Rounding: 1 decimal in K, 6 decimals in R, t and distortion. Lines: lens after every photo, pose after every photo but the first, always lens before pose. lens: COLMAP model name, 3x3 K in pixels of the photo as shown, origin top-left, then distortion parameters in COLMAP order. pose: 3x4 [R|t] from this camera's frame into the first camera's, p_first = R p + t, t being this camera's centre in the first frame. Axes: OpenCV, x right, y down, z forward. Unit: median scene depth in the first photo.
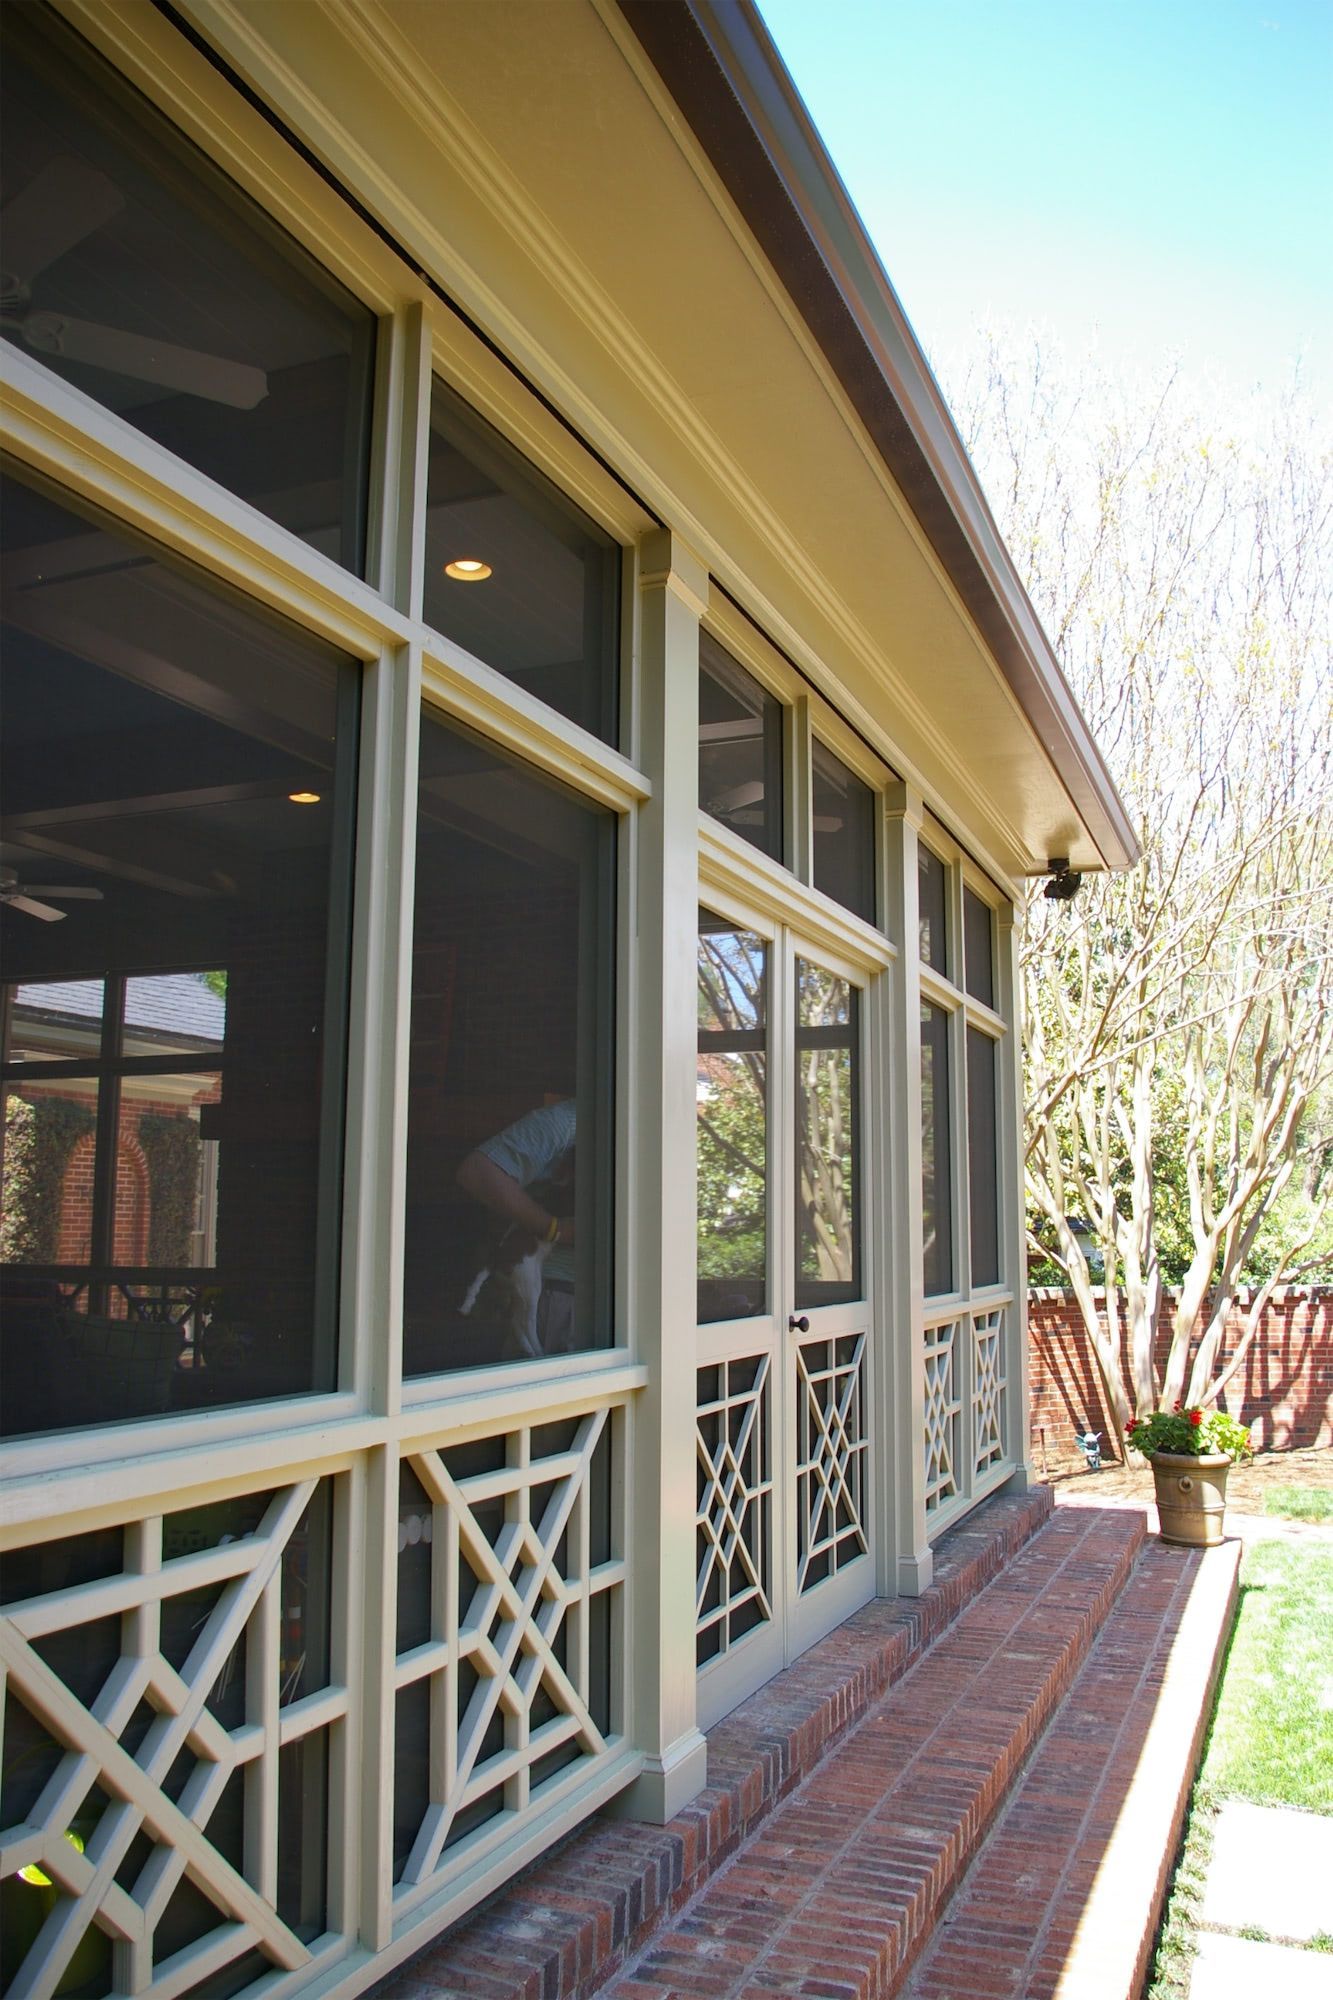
lens RADIAL K [[1585.6, 0, 666.5], [0, 1585.6, 1000.0], [0, 0, 1]] dist [-0.101037, 0.010129]
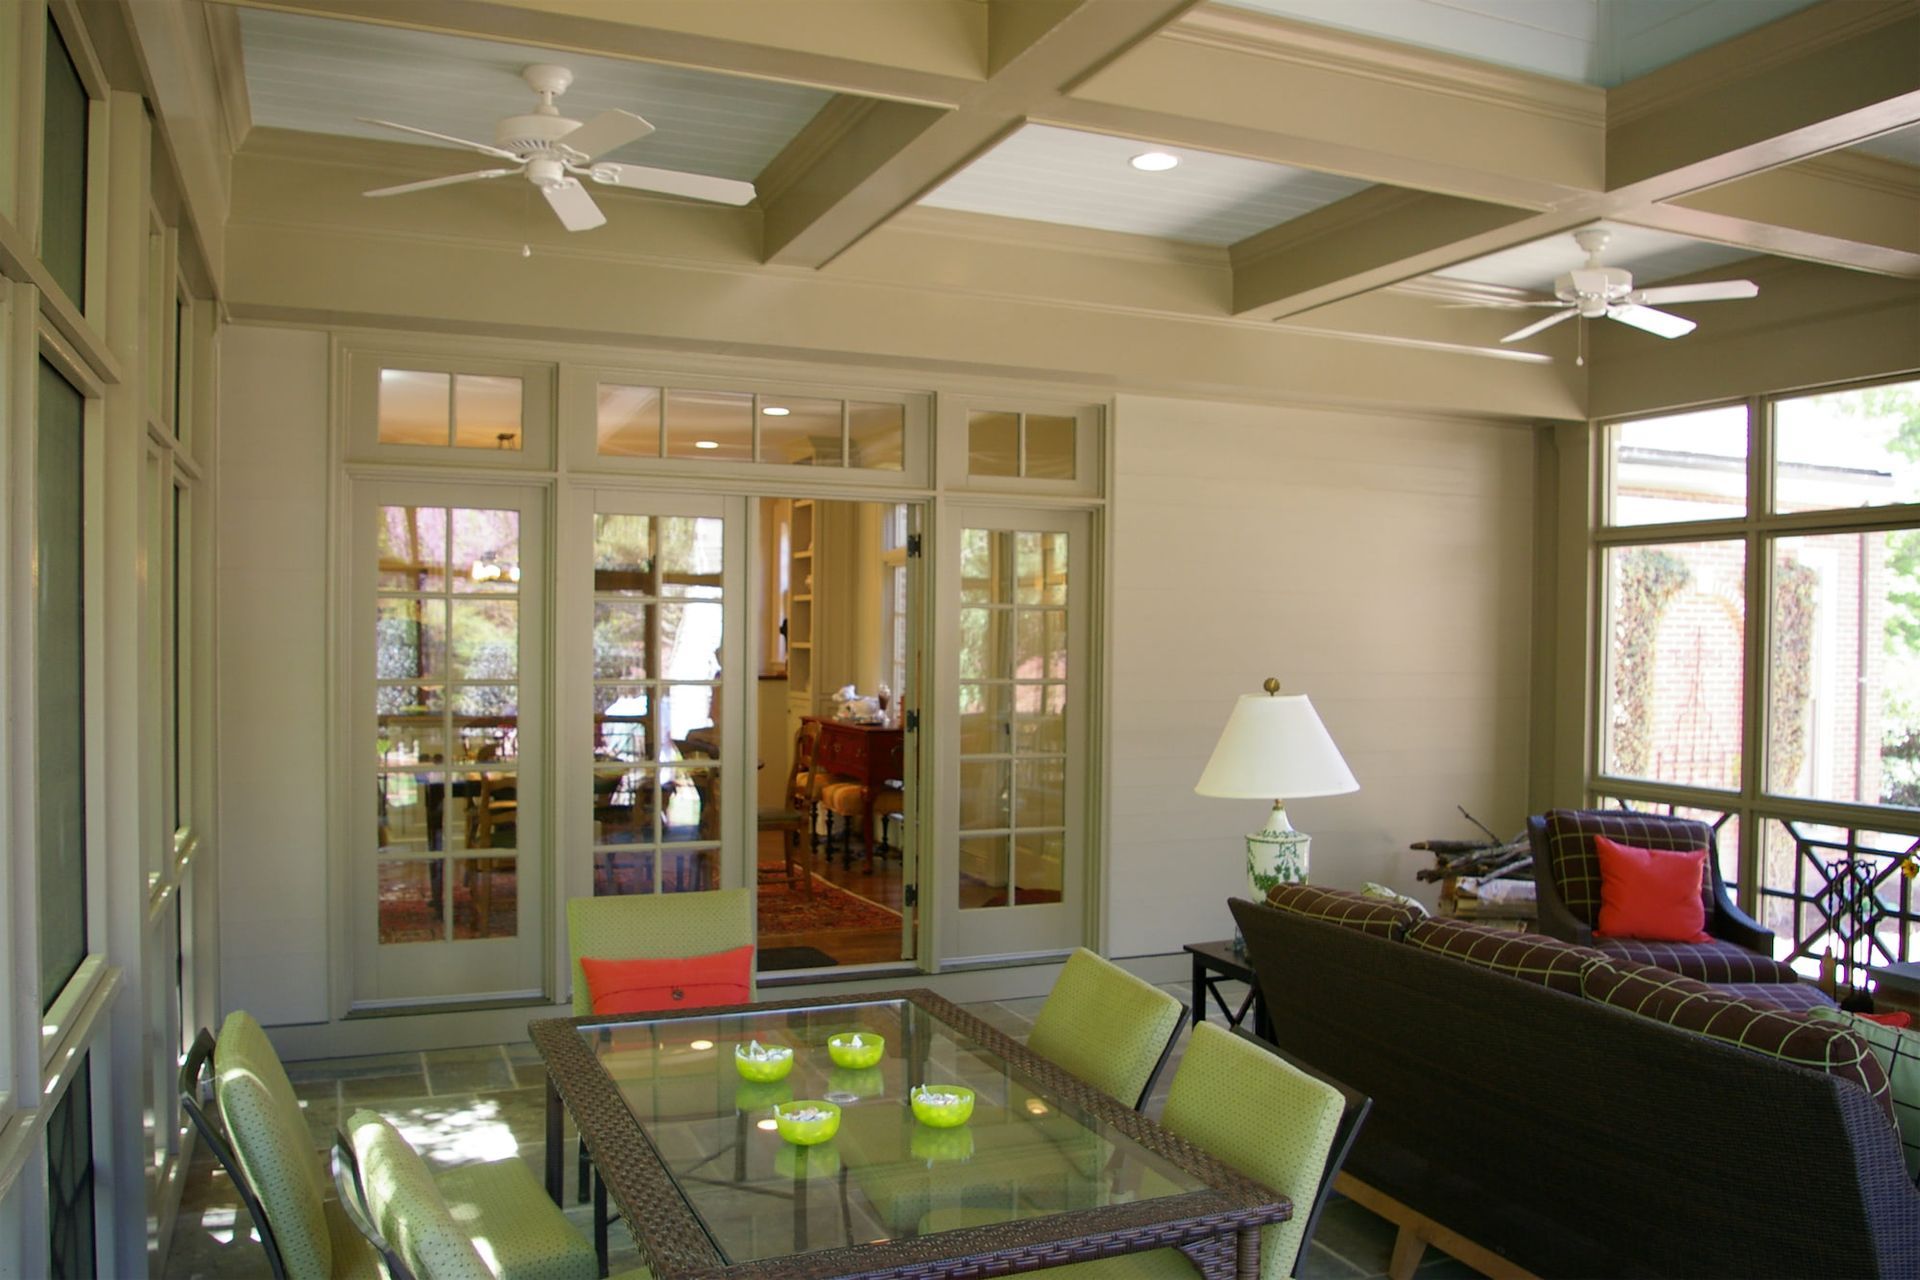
lens RADIAL K [[1522.2, 0, 960.0], [0, 1522.2, 640.0], [0, 0, 1]] dist [-0.101037, 0.010129]
pose [[0.719077, 0.006513, -0.694900, -0.140069], [0.092248, 0.990212, 0.104740, -0.012034], [0.688780, -0.139419, 0.711438, 0.232725]]
